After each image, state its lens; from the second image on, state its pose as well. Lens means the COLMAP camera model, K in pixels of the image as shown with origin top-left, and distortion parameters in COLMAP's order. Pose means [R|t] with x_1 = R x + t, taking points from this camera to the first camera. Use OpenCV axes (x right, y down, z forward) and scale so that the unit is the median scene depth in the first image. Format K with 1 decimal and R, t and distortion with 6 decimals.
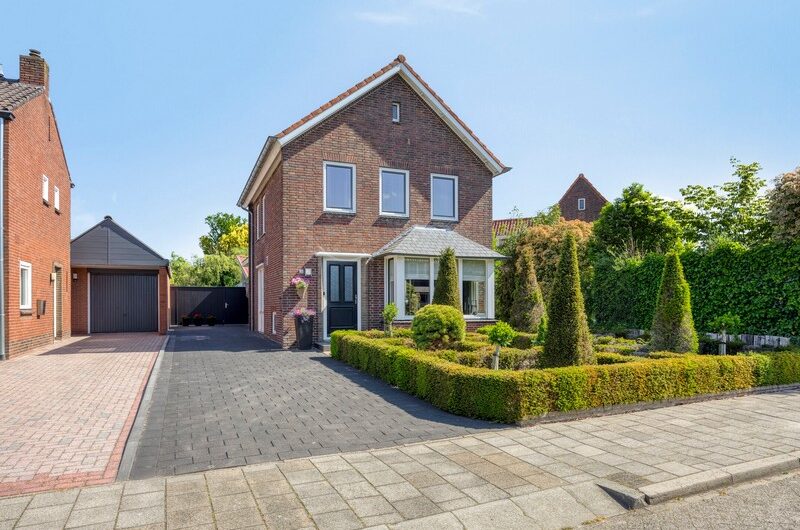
lens RADIAL K [[503.5, 0, 401.0], [0, 503.5, 301.7], [0, 0, 1]] dist [0.002732, -0.000417]
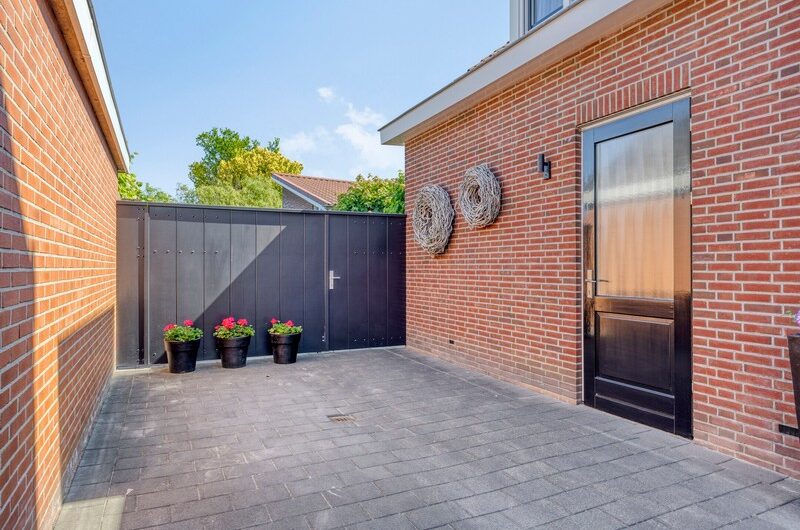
lens RADIAL K [[508.4, 0, 401.2], [0, 508.4, 265.3], [0, 0, 1]] dist [0.025943, -0.001601]
pose [[0.999569, 0.005899, 0.028773, -0.561515], [-0.006130, 0.999950, 0.007946, -0.004779], [-0.028724, -0.008119, 0.999554, 1.282228]]
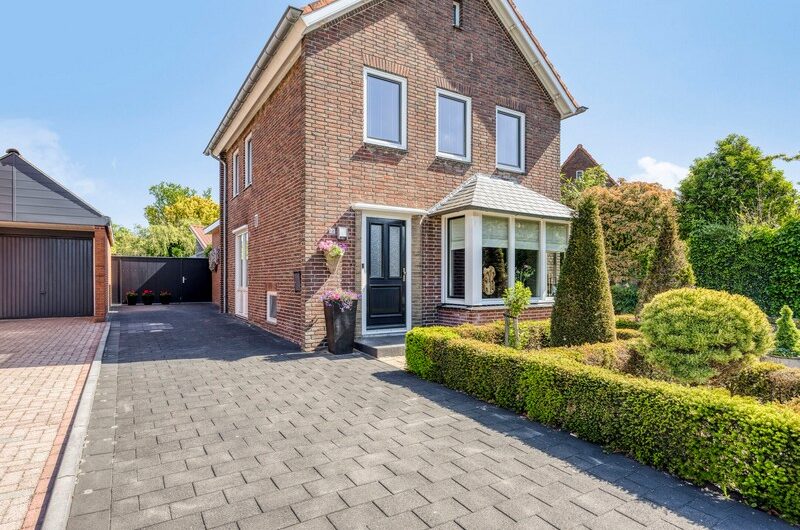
lens RADIAL K [[439.3, 0, 400.5], [0, 439.3, 279.5], [0, 0, 1]] dist [-0.000722, 0.000862]
pose [[0.987986, 0.006192, 0.154419, -0.185147], [-0.007501, 0.999941, 0.007893, -0.002941], [-0.154361, -0.008957, 0.987974, 0.398673]]
